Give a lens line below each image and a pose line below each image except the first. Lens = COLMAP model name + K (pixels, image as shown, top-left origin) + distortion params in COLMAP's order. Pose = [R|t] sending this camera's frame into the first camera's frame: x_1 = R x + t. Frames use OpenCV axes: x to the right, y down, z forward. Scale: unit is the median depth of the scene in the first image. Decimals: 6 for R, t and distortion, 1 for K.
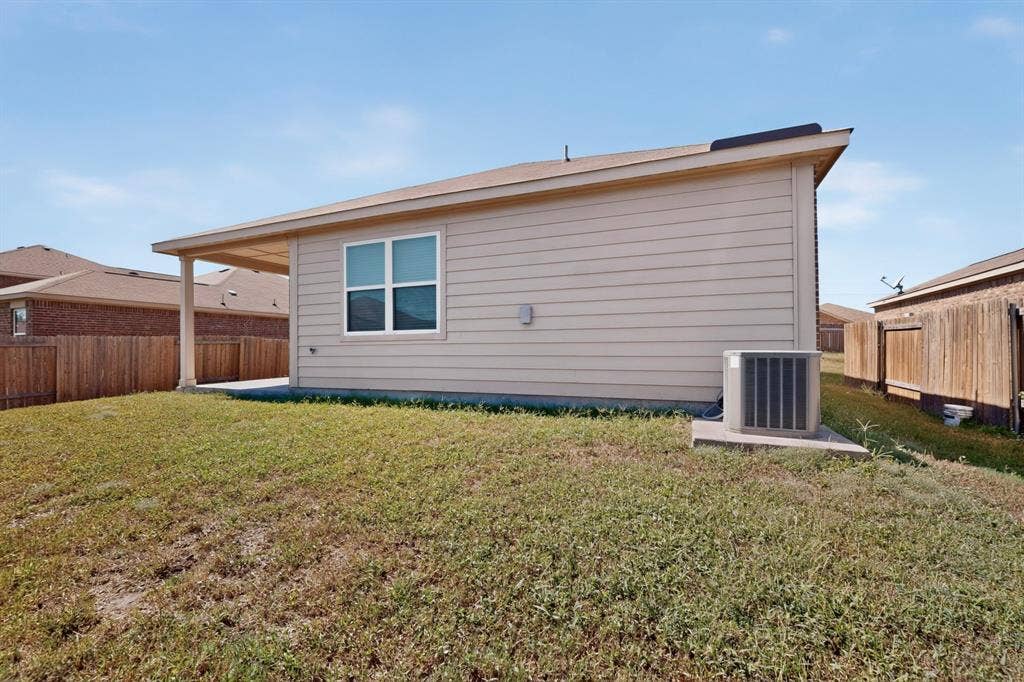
lens RADIAL K [[453.0, 0, 510.7], [0, 453.0, 348.9], [0, 0, 1]] dist [-0.034808, 0.000042]
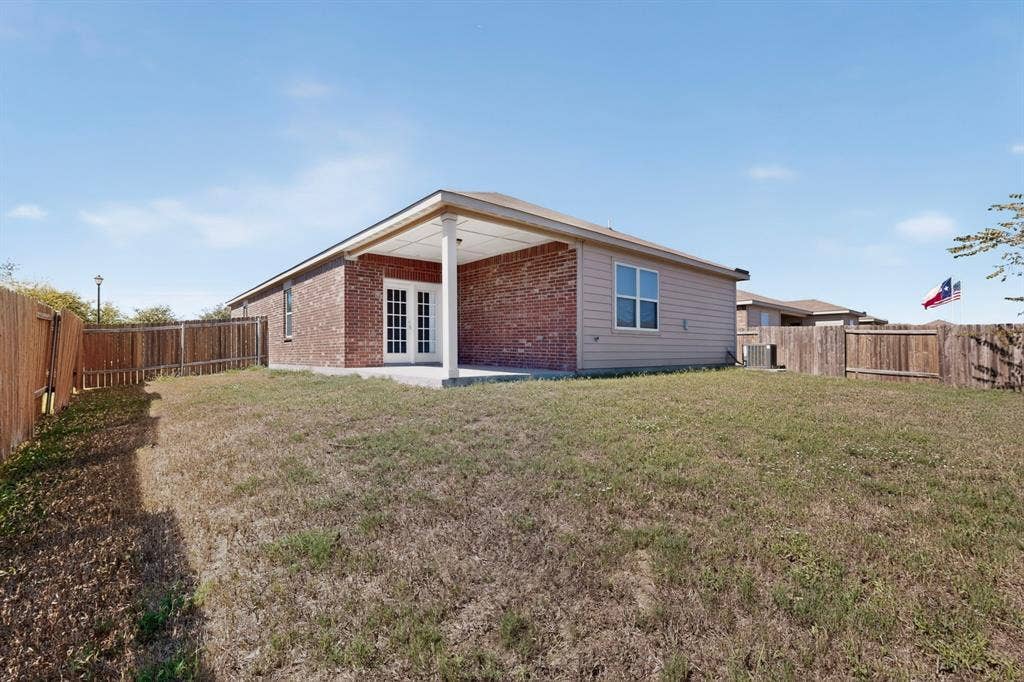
lens RADIAL K [[453.0, 0, 510.7], [0, 453.0, 348.9], [0, 0, 1]] dist [-0.034808, 0.000042]
pose [[0.427745, 0.010182, 0.903842, -1.820314], [-0.007004, 0.999944, -0.007949, 0.045815], [-0.903872, -0.002931, 0.427793, 0.734871]]
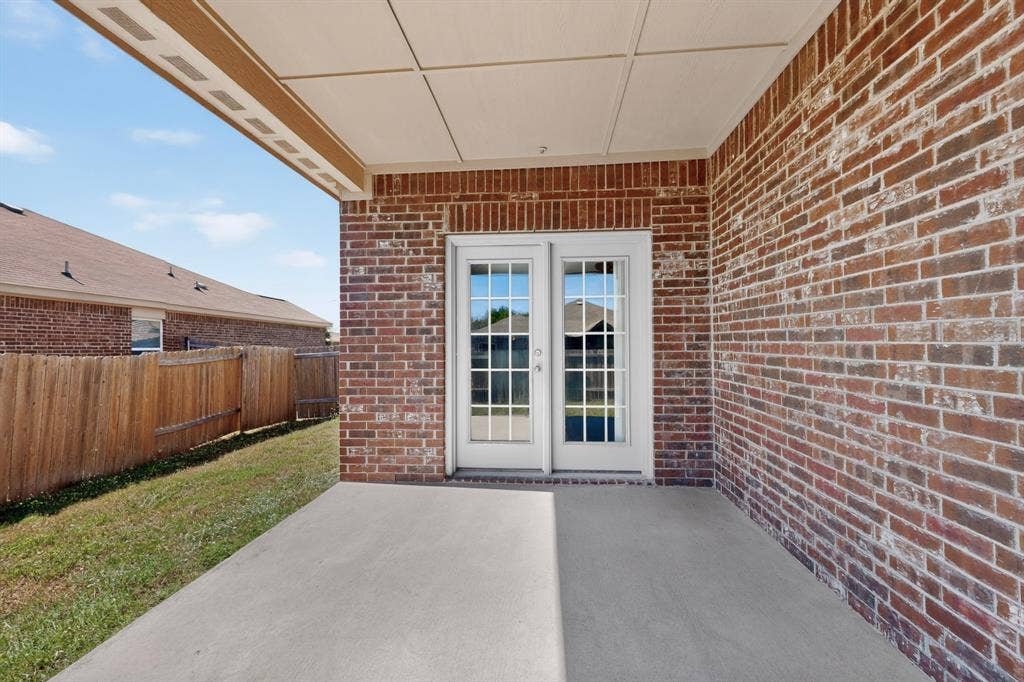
lens RADIAL K [[447.5, 0, 514.3], [0, 447.5, 345.6], [0, 0, 1]] dist [-0.001372, -0.000039]
pose [[0.942359, -0.001411, 0.334601, -0.707786], [0.002116, 0.999996, -0.001741, -0.069525], [-0.334597, 0.002349, 0.942358, 1.246223]]
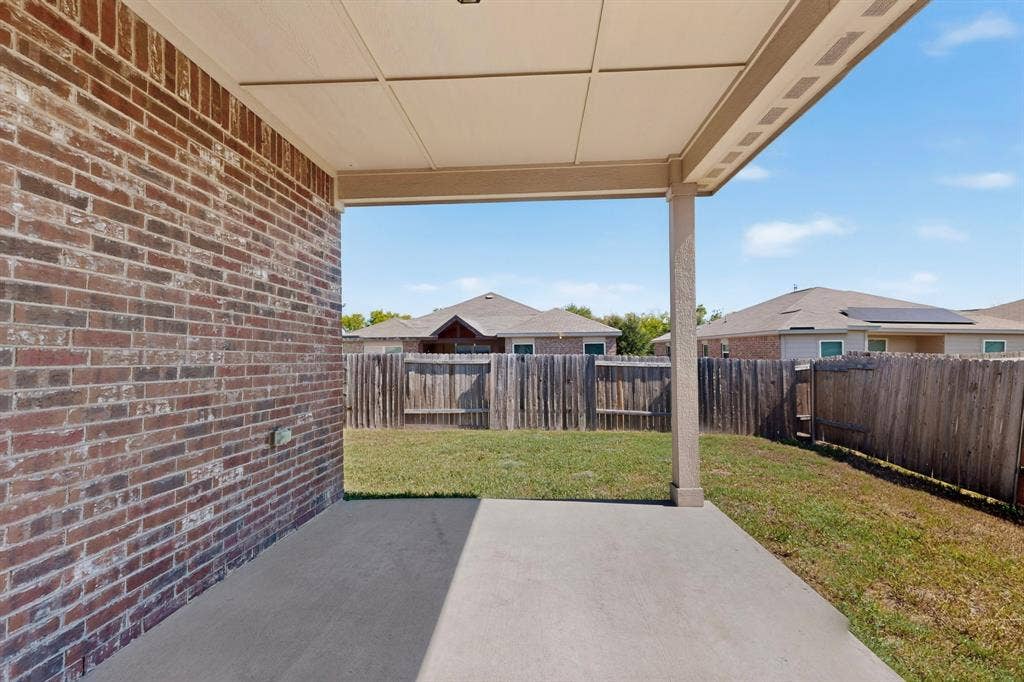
lens RADIAL K [[476.5, 0, 514.3], [0, 476.5, 349.1], [0, 0, 1]] dist [0.001358, -0.018242]
pose [[-0.935717, 0.011730, -0.352556, -0.551000], [0.016416, 0.999812, -0.010303, -0.074608], [0.352368, -0.015428, -0.935734, 1.756349]]
